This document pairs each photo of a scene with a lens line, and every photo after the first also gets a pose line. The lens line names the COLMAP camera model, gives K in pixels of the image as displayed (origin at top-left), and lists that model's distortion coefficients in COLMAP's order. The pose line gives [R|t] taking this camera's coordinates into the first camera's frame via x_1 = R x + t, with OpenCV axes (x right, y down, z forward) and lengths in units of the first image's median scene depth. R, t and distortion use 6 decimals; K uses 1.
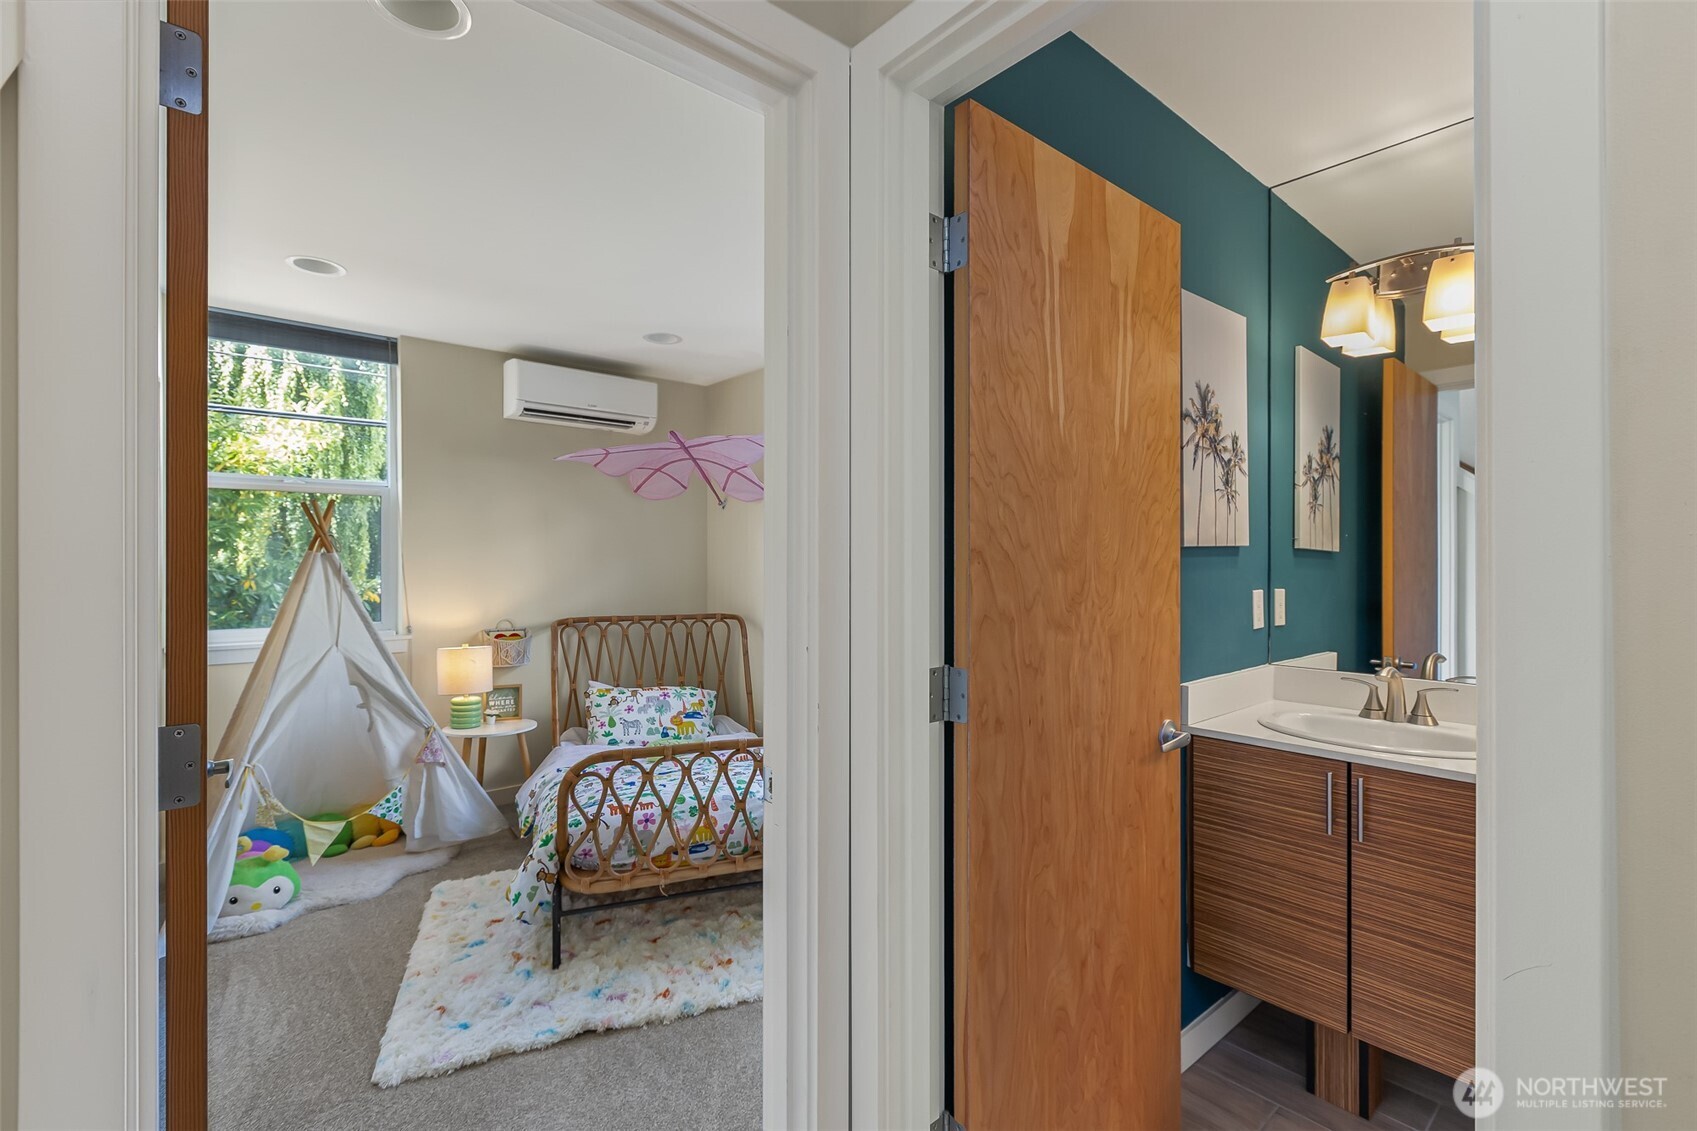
lens RADIAL K [[761.1, 0, 846.9], [0, 761.1, 554.8], [0, 0, 1]] dist [-0.000431, -0.000714]
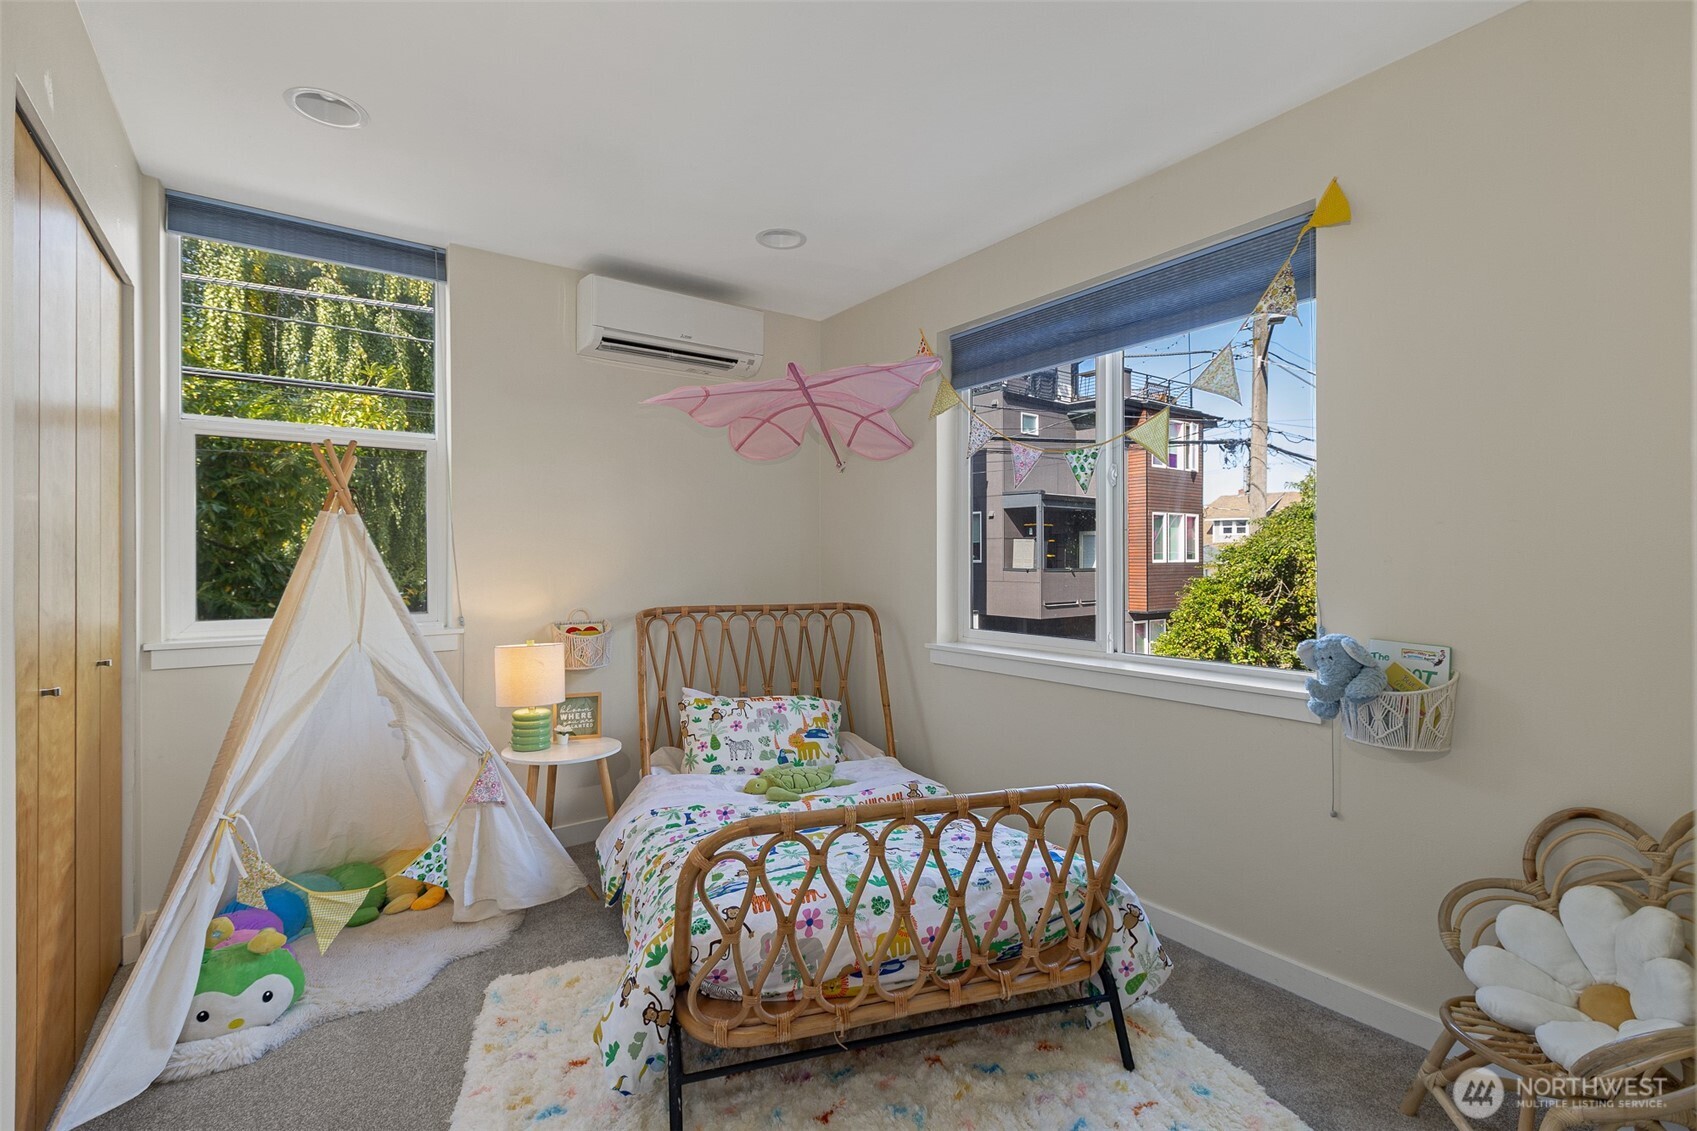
lens RADIAL K [[761.1, 0, 846.9], [0, 761.1, 554.8], [0, 0, 1]] dist [-0.000431, -0.000714]
pose [[0.997503, -0.003303, -0.070548, -0.144322], [0.003594, 0.999986, 0.004006, 0.032573], [0.070534, -0.004249, 0.997500, 0.289027]]
